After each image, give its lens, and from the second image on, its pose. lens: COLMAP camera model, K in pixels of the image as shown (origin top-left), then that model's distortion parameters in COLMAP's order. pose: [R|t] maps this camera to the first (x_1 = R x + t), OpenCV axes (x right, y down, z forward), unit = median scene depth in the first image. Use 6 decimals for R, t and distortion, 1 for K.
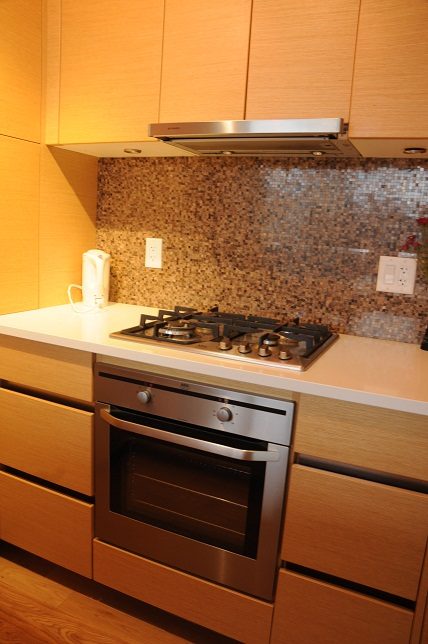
lens RADIAL K [[496.2, 0, 207.9], [0, 496.2, 324.3], [0, 0, 1]] dist [-0.157638, 0.132766]
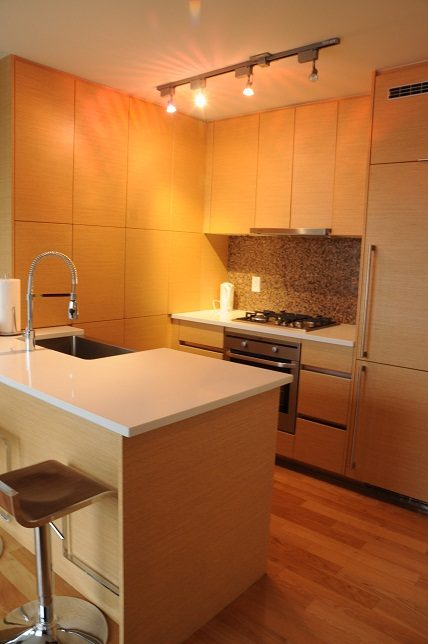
lens RADIAL K [[496.2, 0, 209.0], [0, 496.2, 321.2], [0, 0, 1]] dist [-0.157638, 0.132766]
pose [[0.963989, 0.010301, -0.265742, 0.249805], [-0.025621, 0.998199, -0.054248, 0.121596], [0.264704, 0.059103, 0.962517, -0.997427]]
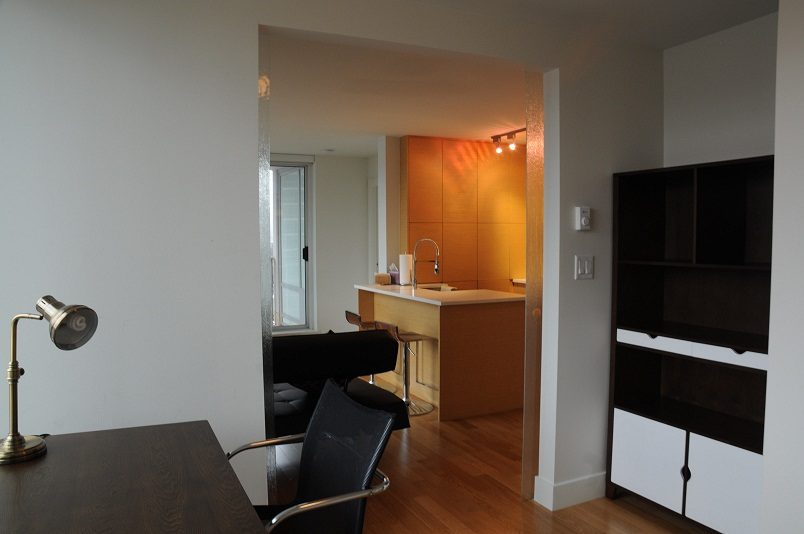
lens RADIAL K [[619.4, 0, 404.0], [0, 619.4, 265.9], [0, 0, 1]] dist [-0.157638, 0.132766]
pose [[0.771083, -0.032348, -0.635913, 1.312314], [-0.066555, 0.989143, -0.131019, 0.407630], [0.633247, 0.143349, 0.760558, -2.208872]]
